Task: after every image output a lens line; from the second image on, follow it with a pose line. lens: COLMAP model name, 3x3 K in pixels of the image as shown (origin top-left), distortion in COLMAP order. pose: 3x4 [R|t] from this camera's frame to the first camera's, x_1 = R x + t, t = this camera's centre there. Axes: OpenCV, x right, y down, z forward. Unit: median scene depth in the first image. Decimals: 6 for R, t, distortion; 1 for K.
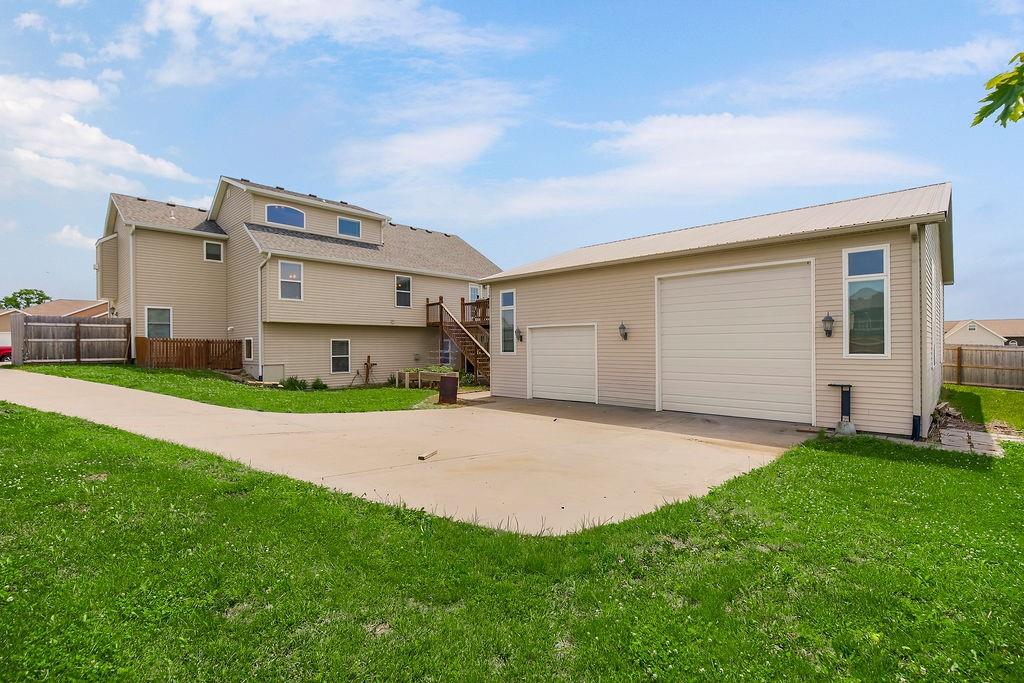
lens RADIAL K [[469.3, 0, 516.5], [0, 469.3, 344.9], [0, 0, 1]] dist [-0.001941, 0.000110]
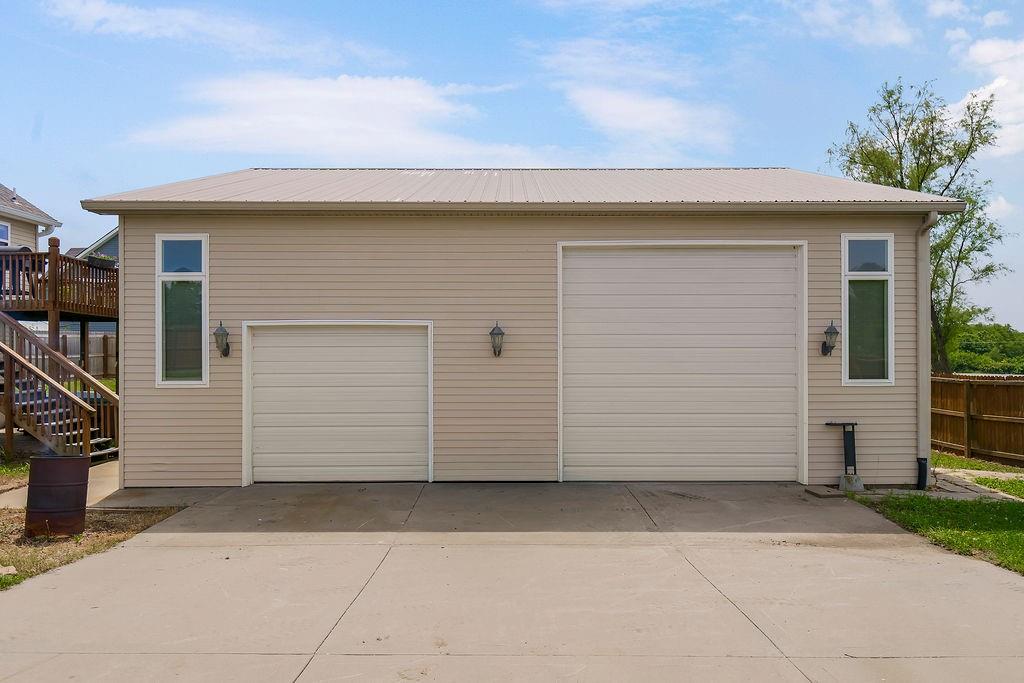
lens RADIAL K [[779.3, 0, 510.9], [0, 779.3, 369.4], [0, 0, 1]] dist [0.049349, -0.001301]
pose [[0.723188, 0.001953, 0.690649, -0.467477], [-0.004480, 0.999988, 0.001864, 0.003177], [-0.690637, -0.004442, 0.723188, 0.448872]]
